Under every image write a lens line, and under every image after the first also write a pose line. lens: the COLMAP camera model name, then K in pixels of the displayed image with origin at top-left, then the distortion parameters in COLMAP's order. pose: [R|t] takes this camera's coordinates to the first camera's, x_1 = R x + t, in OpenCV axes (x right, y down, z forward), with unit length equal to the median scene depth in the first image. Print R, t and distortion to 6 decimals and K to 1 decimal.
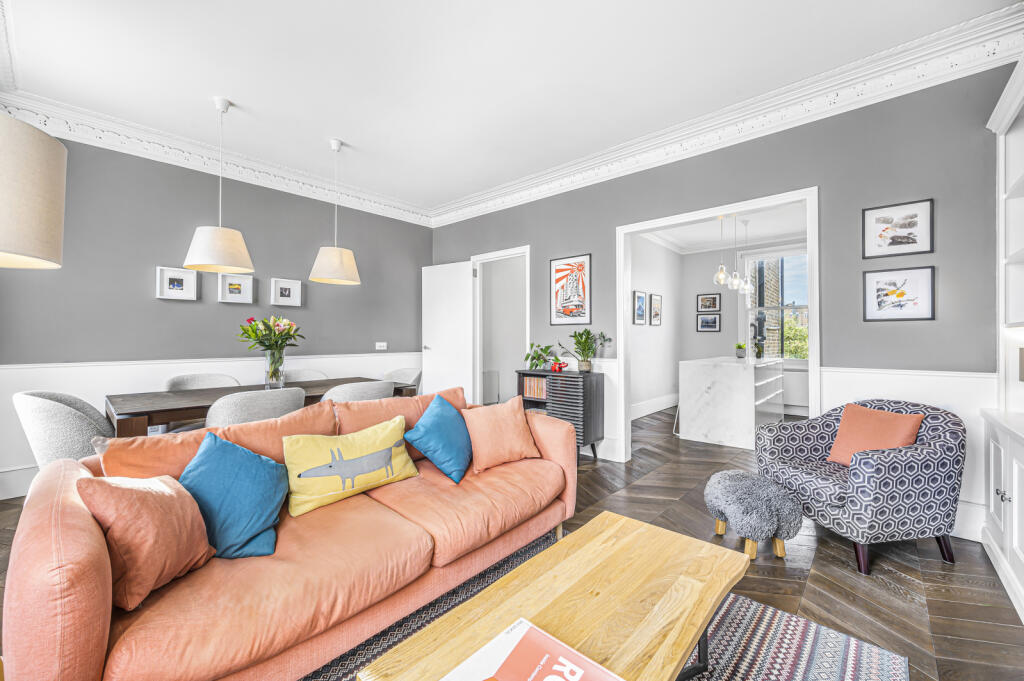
lens RADIAL K [[407.6, 0, 509.7], [0, 407.6, 339.0], [0, 0, 1]] dist [-0.000957, 0.000691]
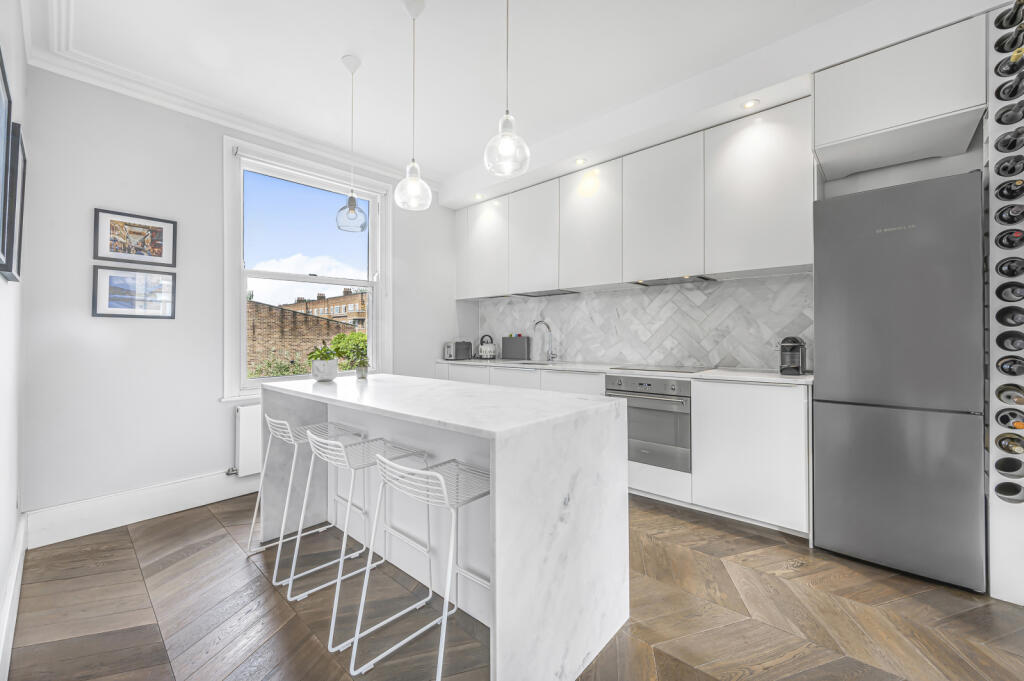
lens RADIAL K [[407.6, 0, 509.9], [0, 407.6, 344.4], [0, 0, 1]] dist [-0.000957, 0.000691]
pose [[0.012149, 0.004230, 0.999917, 0.129085], [-0.000618, 0.999991, -0.004223, 0.006976], [-0.999926, -0.000567, 0.012152, 0.668530]]
